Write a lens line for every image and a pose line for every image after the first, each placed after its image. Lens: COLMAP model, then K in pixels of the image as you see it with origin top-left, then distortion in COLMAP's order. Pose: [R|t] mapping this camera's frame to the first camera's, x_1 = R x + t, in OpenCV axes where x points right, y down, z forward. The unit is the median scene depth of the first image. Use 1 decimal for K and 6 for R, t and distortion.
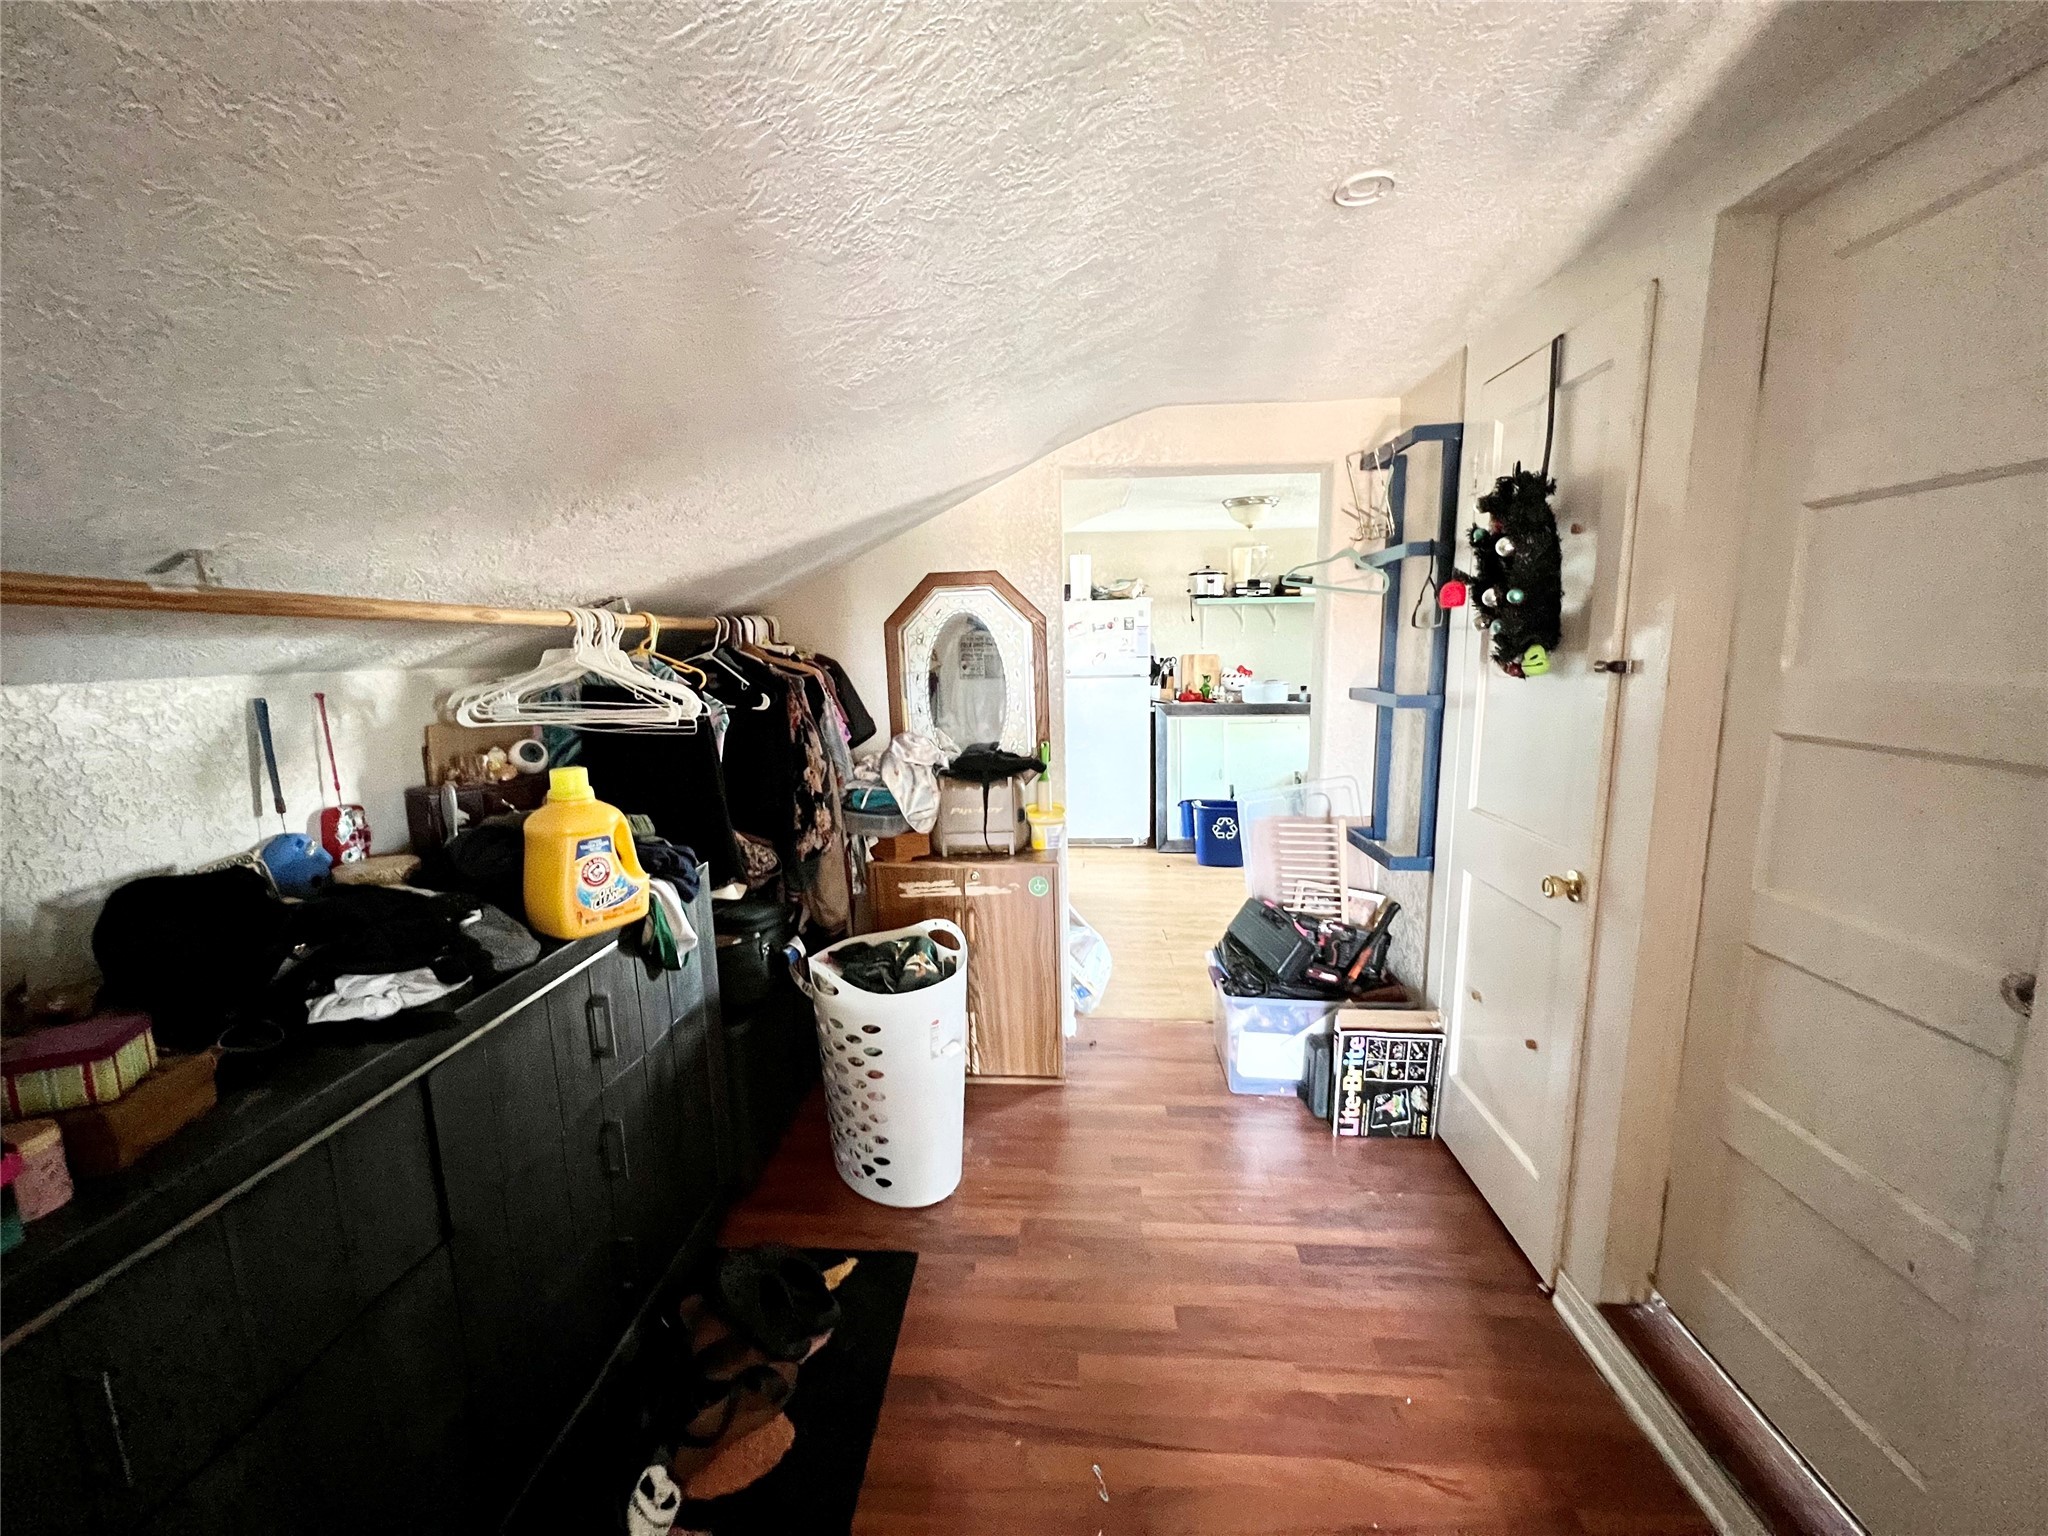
lens RADIAL K [[816.9, 0, 1021.0], [0, 816.9, 766.9], [0, 0, 1]] dist [0.000686, -0.000022]
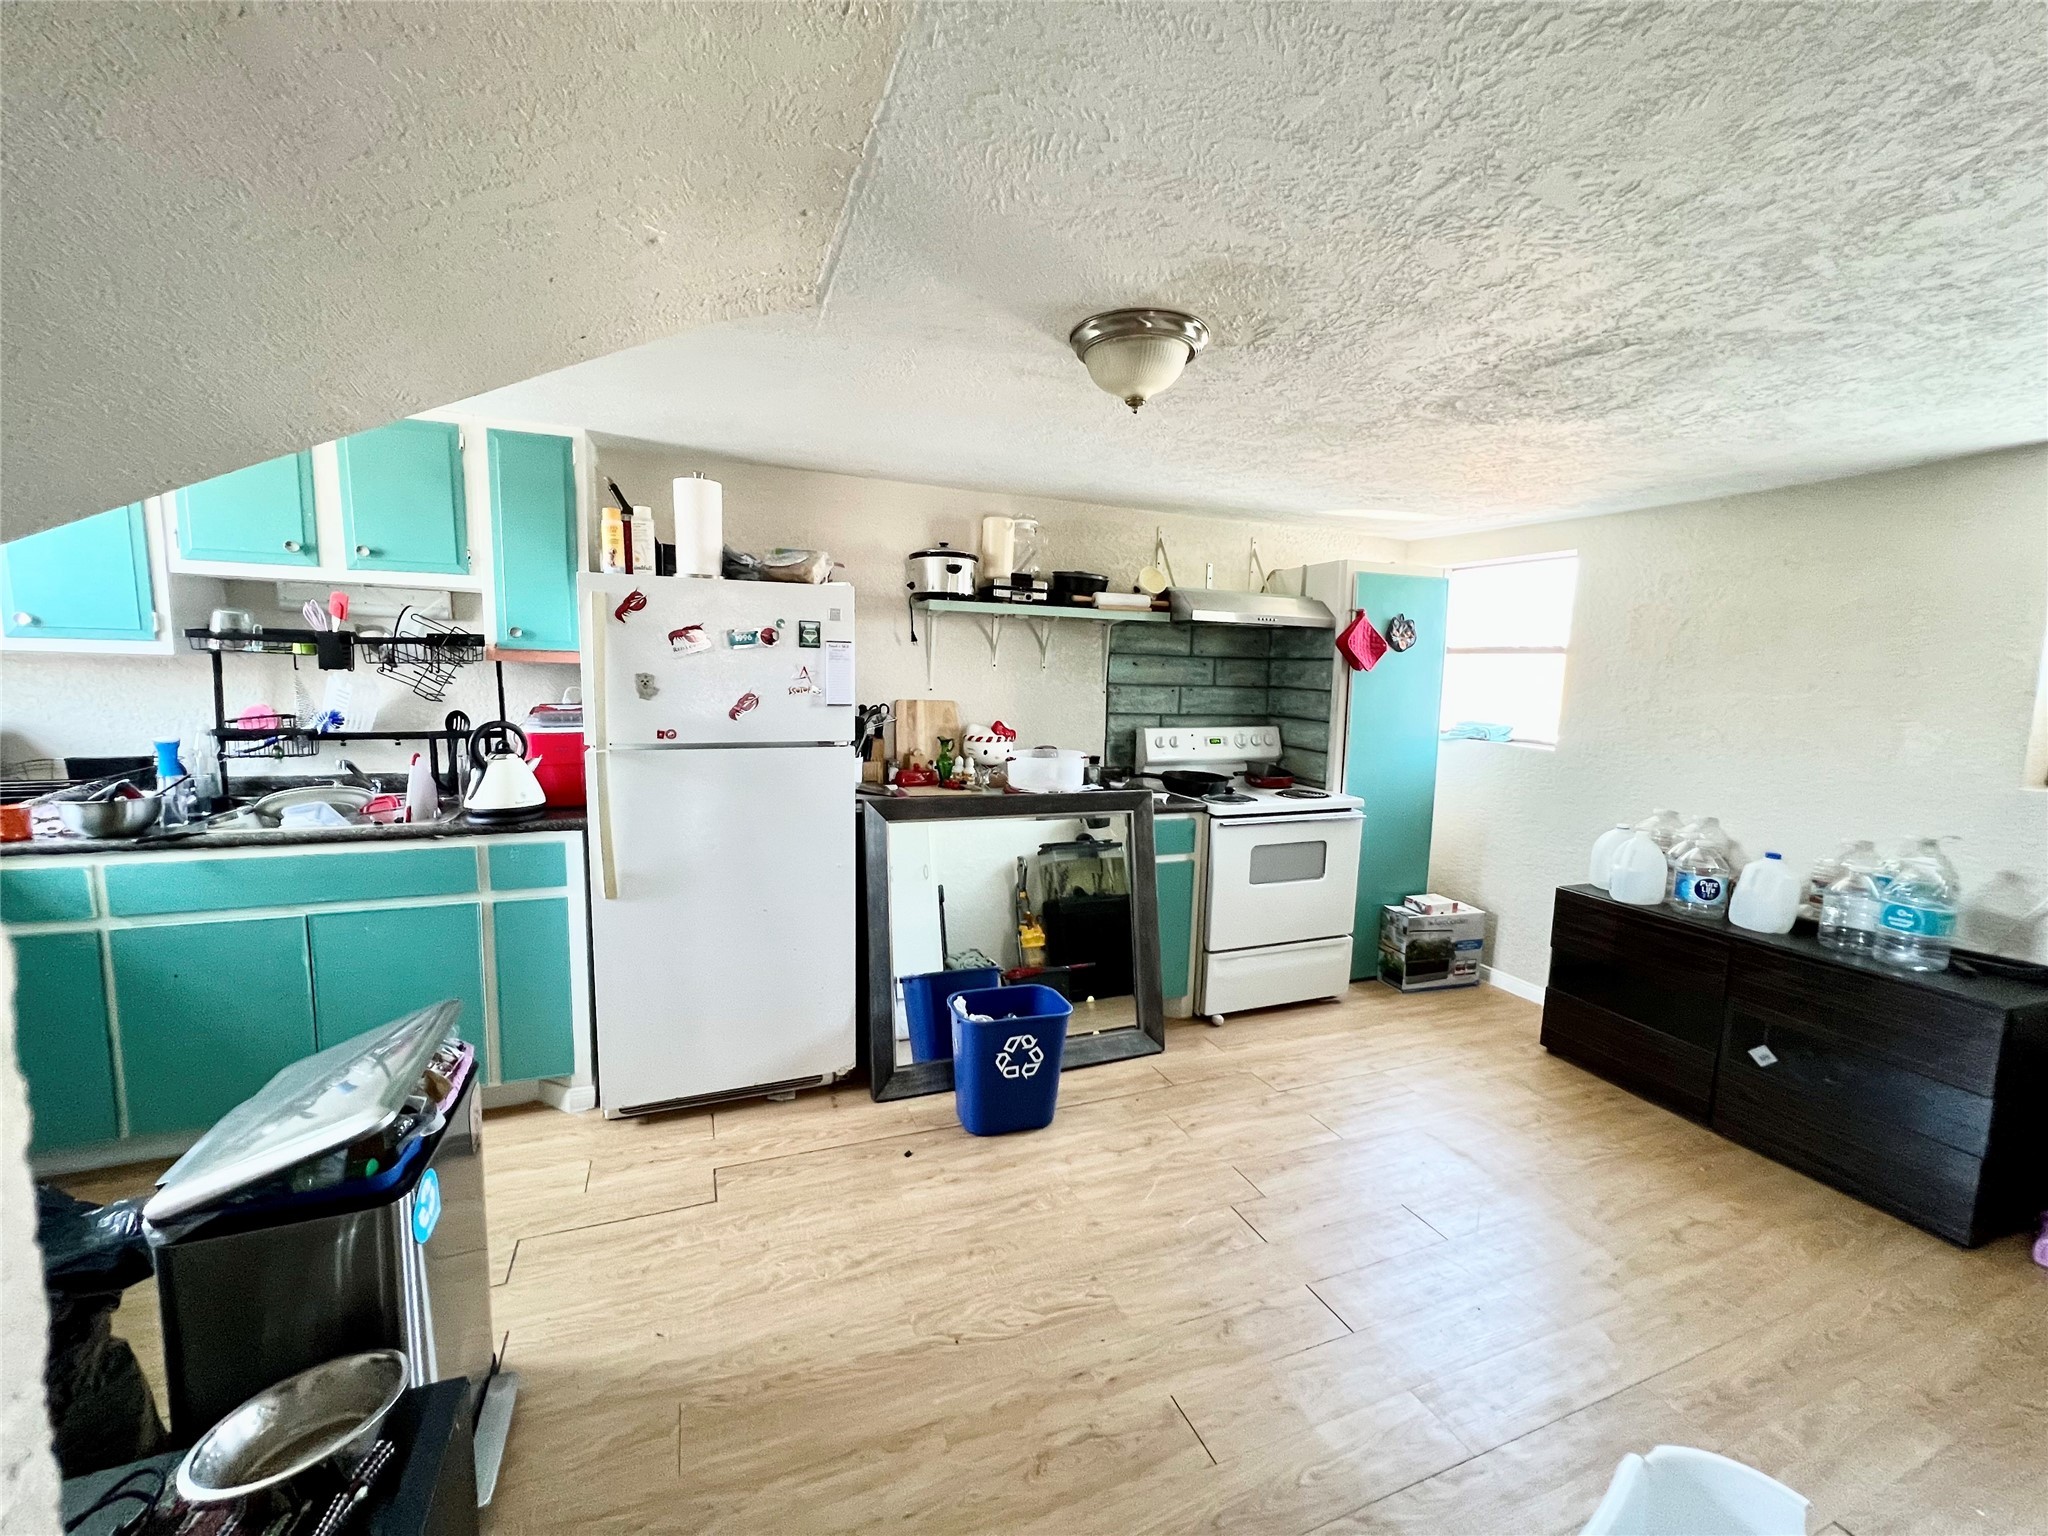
lens RADIAL K [[816.9, 0, 1021.0], [0, 816.9, 766.9], [0, 0, 1]] dist [0.000686, -0.000022]
pose [[0.907365, -0.013755, 0.420119, 0.041127], [0.032615, 0.998755, -0.037741, -0.071600], [-0.419076, 0.047947, 0.906684, 0.485120]]
